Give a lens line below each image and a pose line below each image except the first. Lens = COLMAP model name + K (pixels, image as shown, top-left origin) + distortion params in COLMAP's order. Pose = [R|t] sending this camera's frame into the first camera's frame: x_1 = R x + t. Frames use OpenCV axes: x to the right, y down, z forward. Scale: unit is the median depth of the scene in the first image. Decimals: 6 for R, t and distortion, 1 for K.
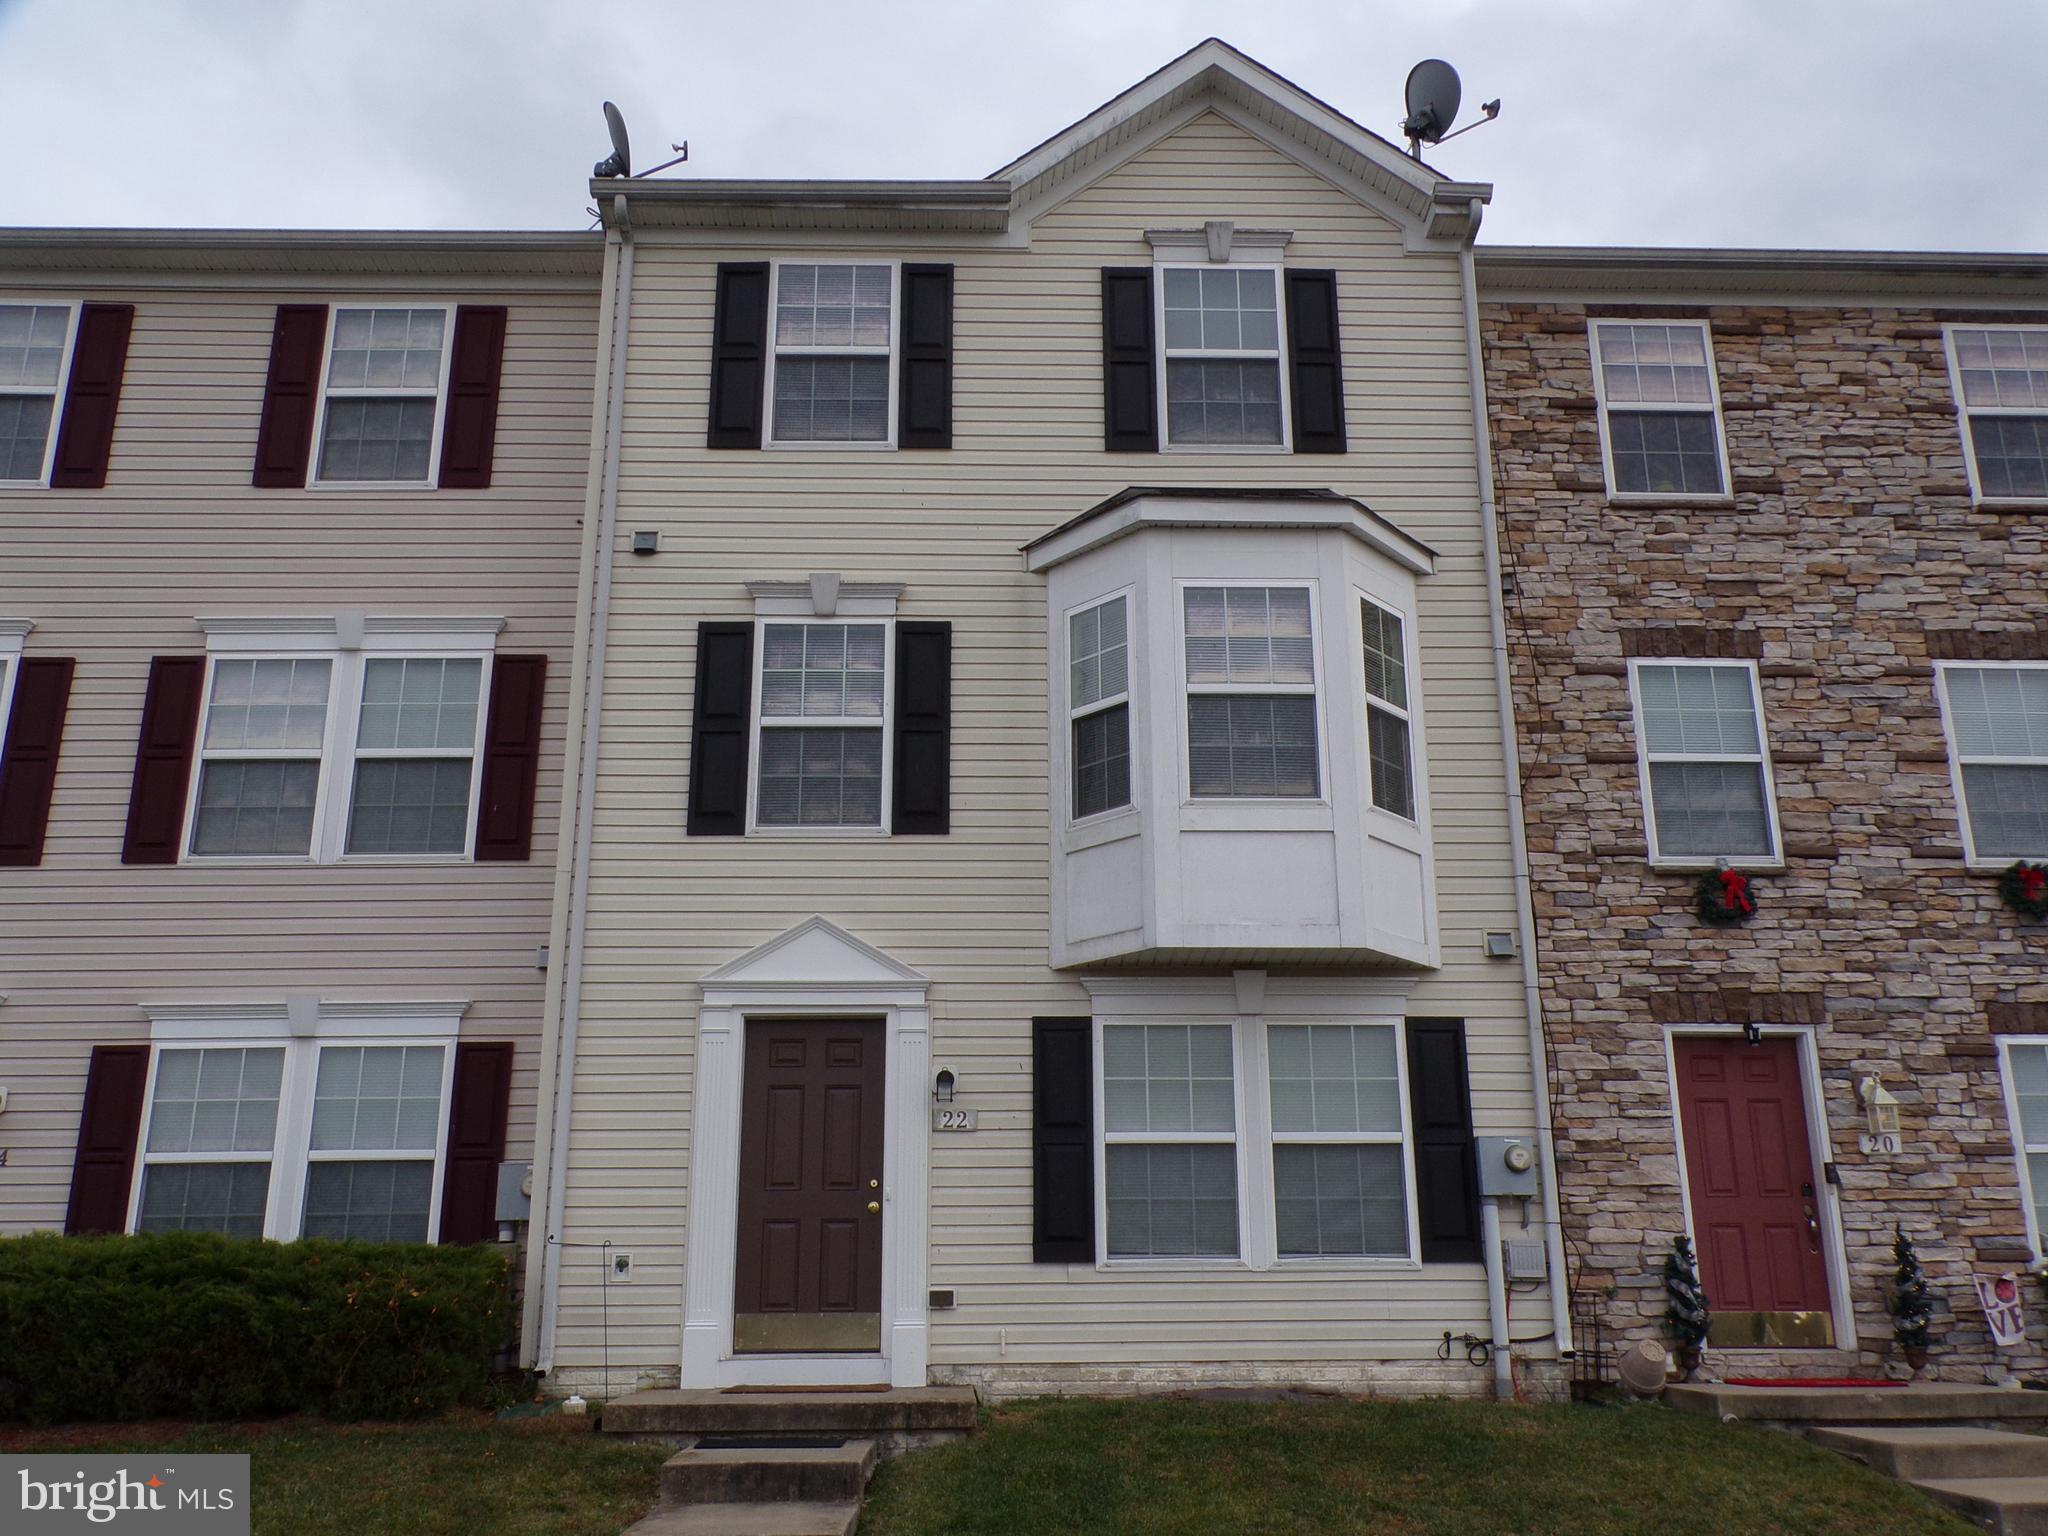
lens RADIAL K [[1685.2, 0, 1012.6], [0, 1685.2, 770.6], [0, 0, 1]] dist [-0.006552, -0.007502]
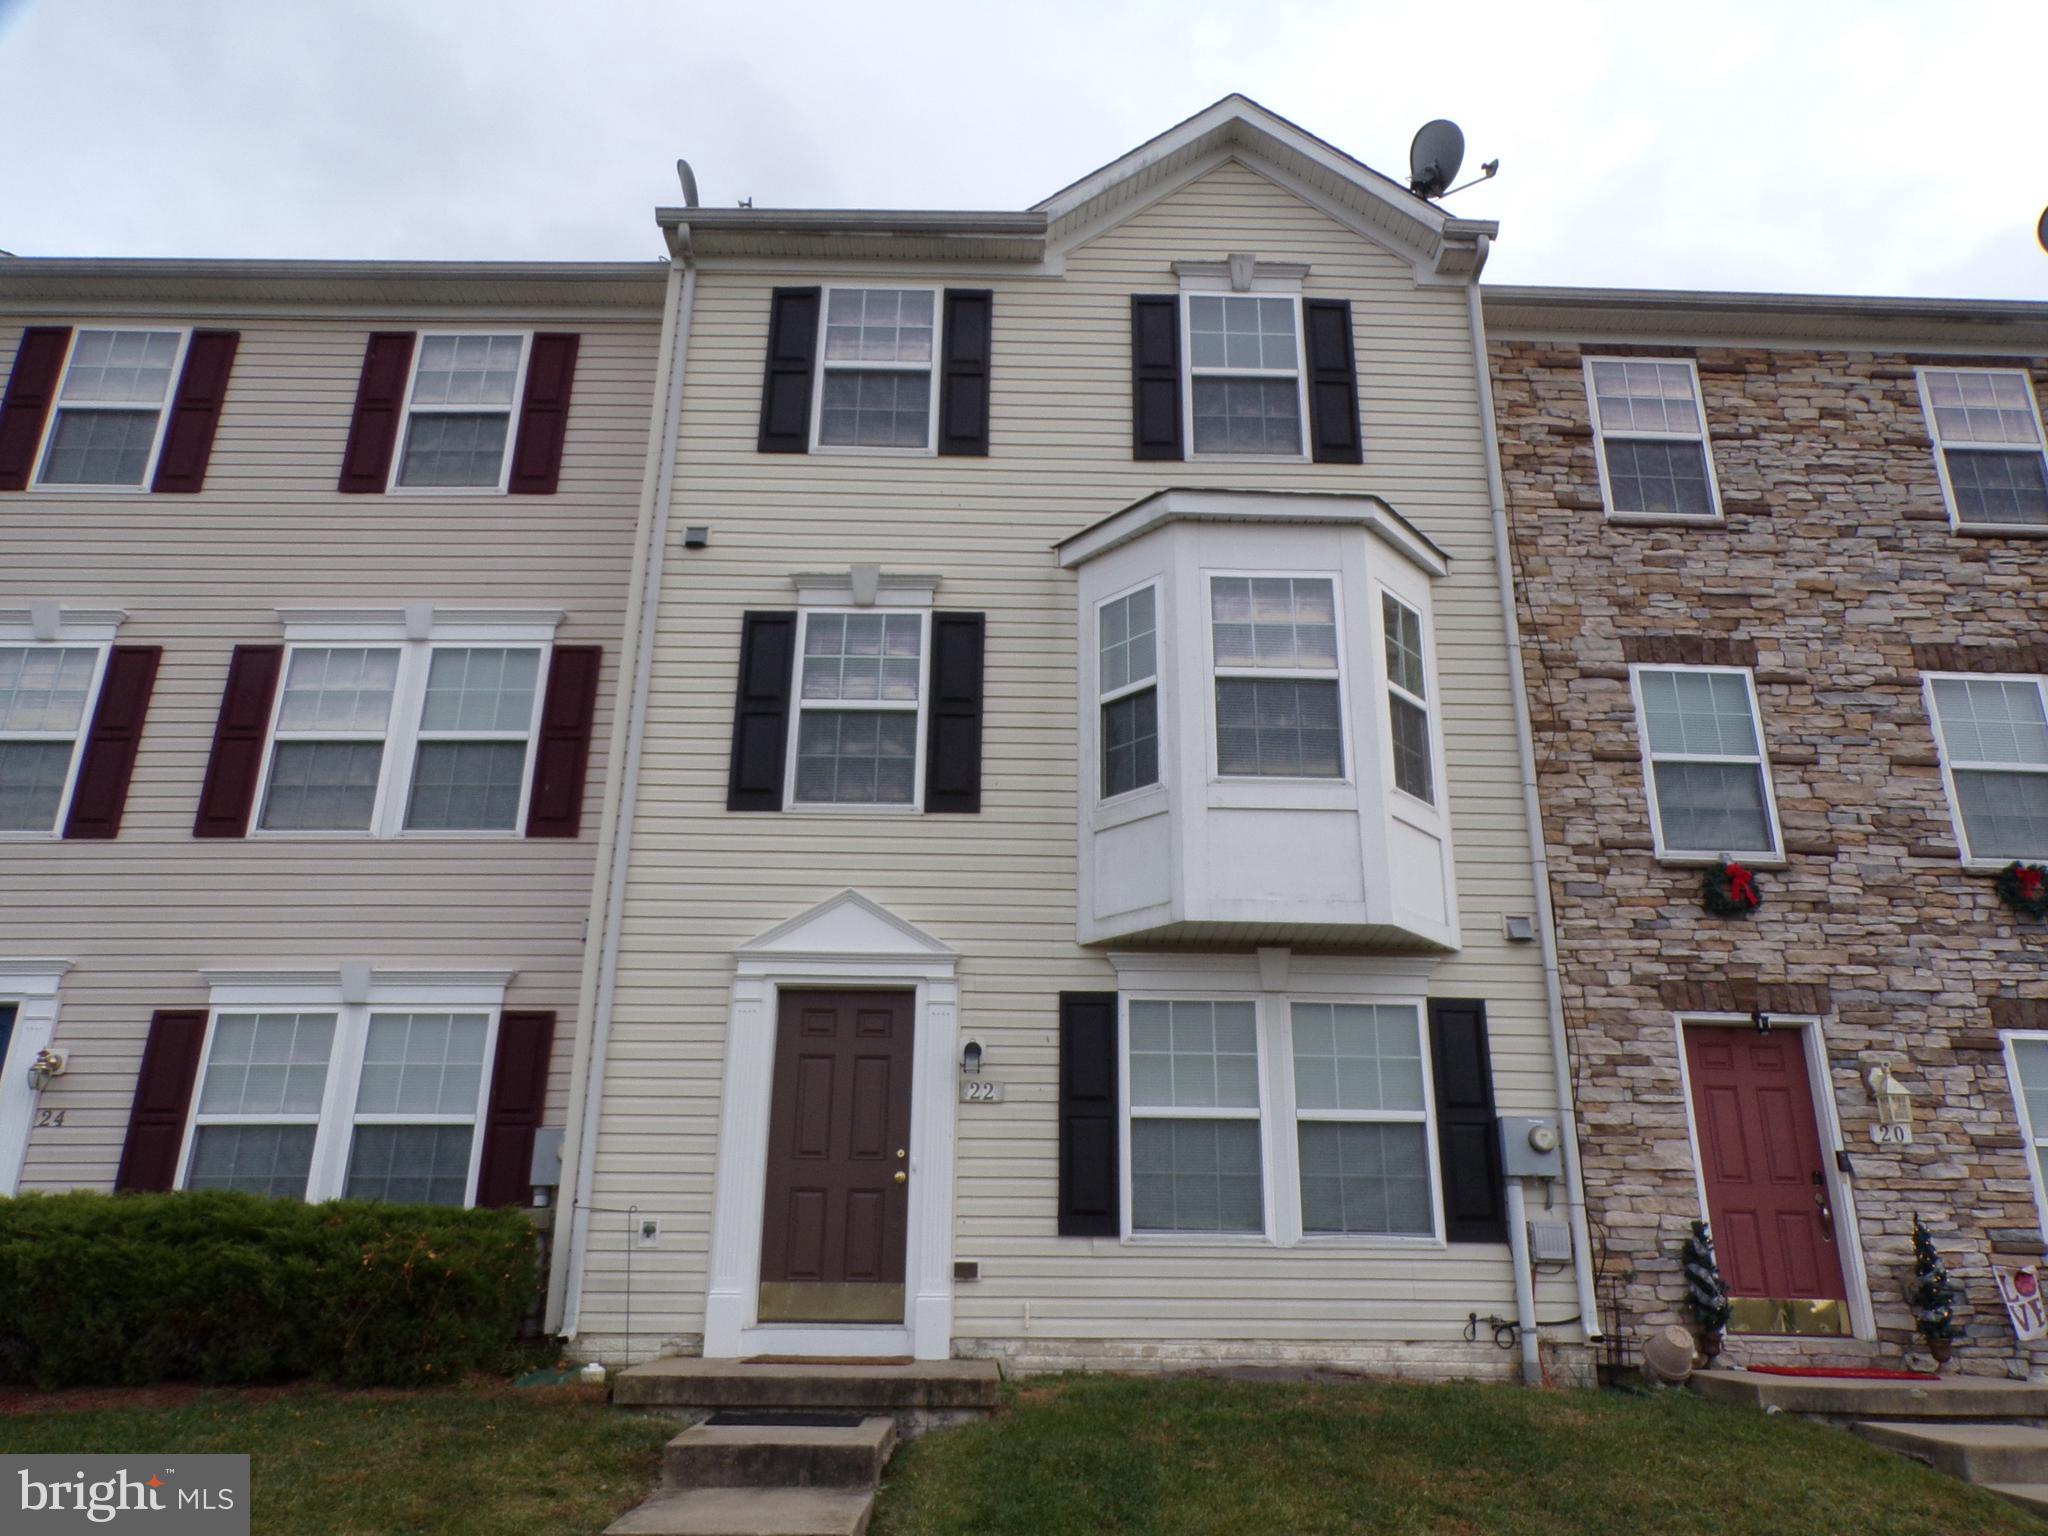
lens RADIAL K [[1412.8, 0, 1017.2], [0, 1412.8, 764.7], [0, 0, 1]] dist [-0.011781, 0.020075]
pose [[0.999798, 0.011898, -0.016207, -0.001448], [-0.012531, 0.999139, -0.039552, 0.038509], [0.015722, 0.039747, 0.999086, 0.125954]]
